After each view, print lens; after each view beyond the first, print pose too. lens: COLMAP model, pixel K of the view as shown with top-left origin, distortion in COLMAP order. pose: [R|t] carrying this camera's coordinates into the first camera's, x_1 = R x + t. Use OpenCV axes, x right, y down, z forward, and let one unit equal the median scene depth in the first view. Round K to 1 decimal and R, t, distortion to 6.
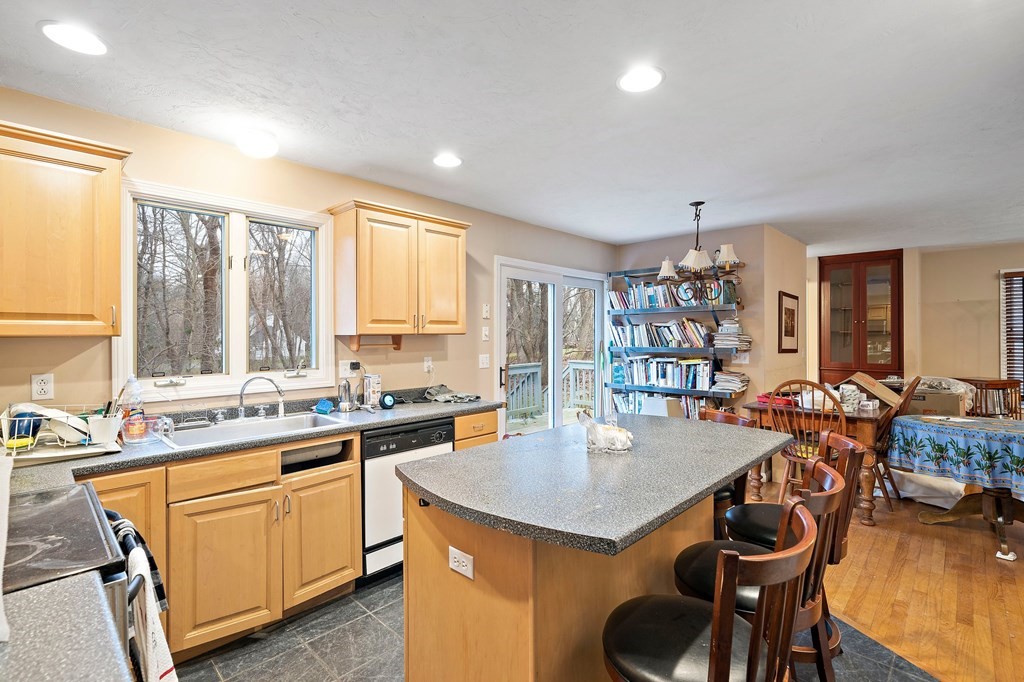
lens RADIAL K [[454.6, 0, 515.4], [0, 454.6, 335.9], [0, 0, 1]] dist [0.001544, 0.000309]
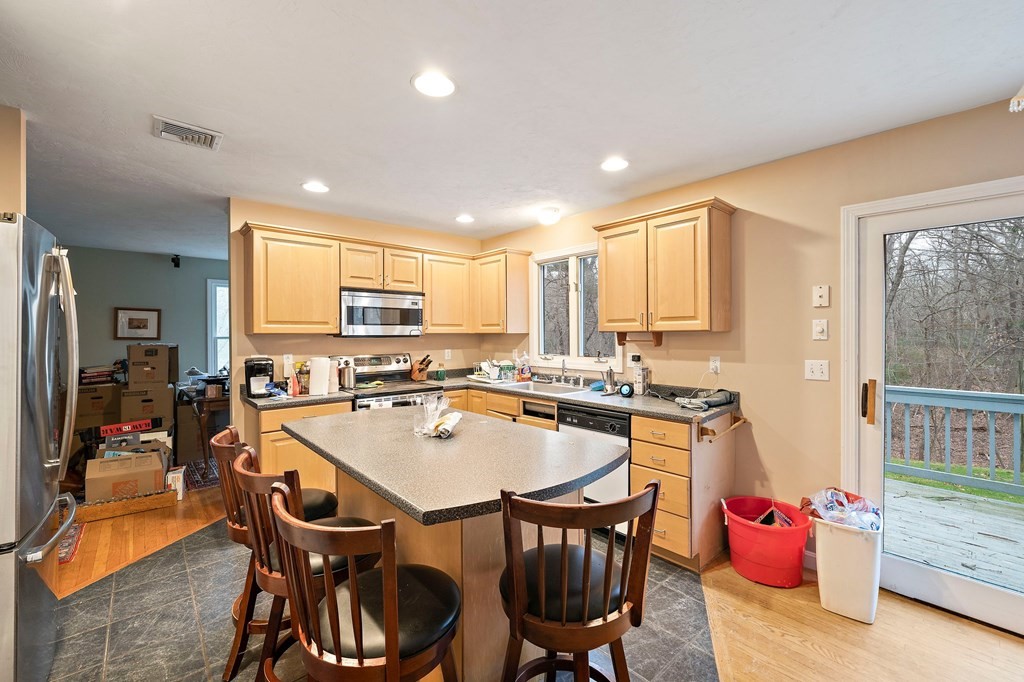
lens RADIAL K [[421.9, 0, 519.5], [0, 421.9, 336.9], [0, 0, 1]] dist [-0.000407, -0.000082]
pose [[-0.055612, 0.014488, -0.998347, 0.830206], [0.004957, 0.999886, 0.014234, -0.007025], [0.998440, -0.004157, -0.055678, 0.834788]]
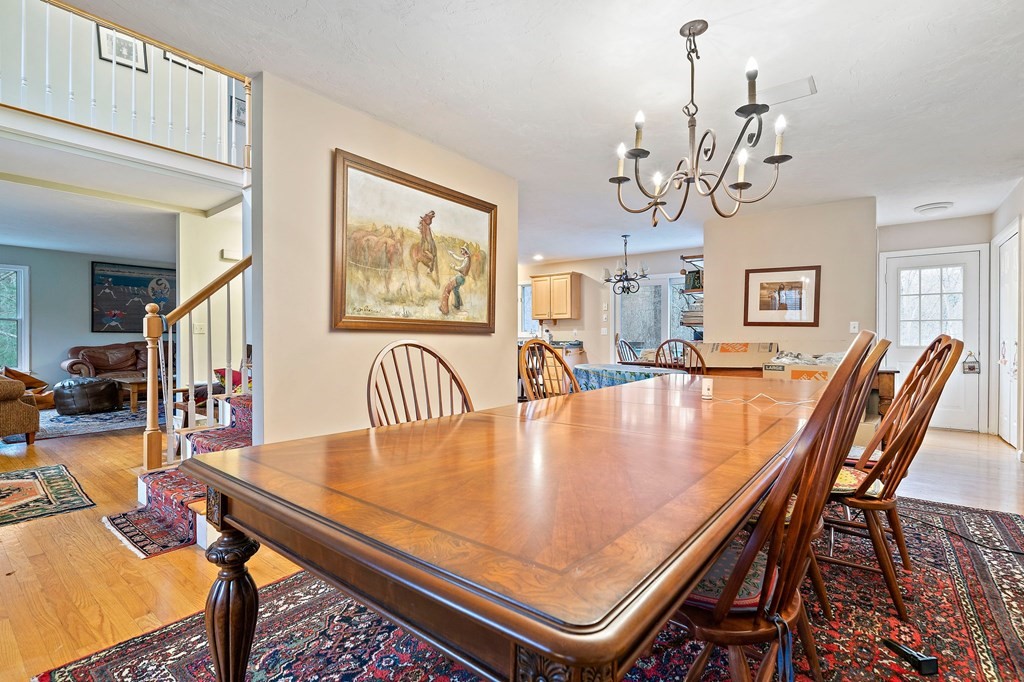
lens RADIAL K [[468.4, 0, 514.9], [0, 468.4, 337.8], [0, 0, 1]] dist [0.001012, 0.000164]
pose [[0.111641, 0.004041, -0.993740, 2.776920], [-0.000984, 0.999992, 0.003956, 0.108399], [0.993748, 0.000537, 0.111644, 0.523103]]
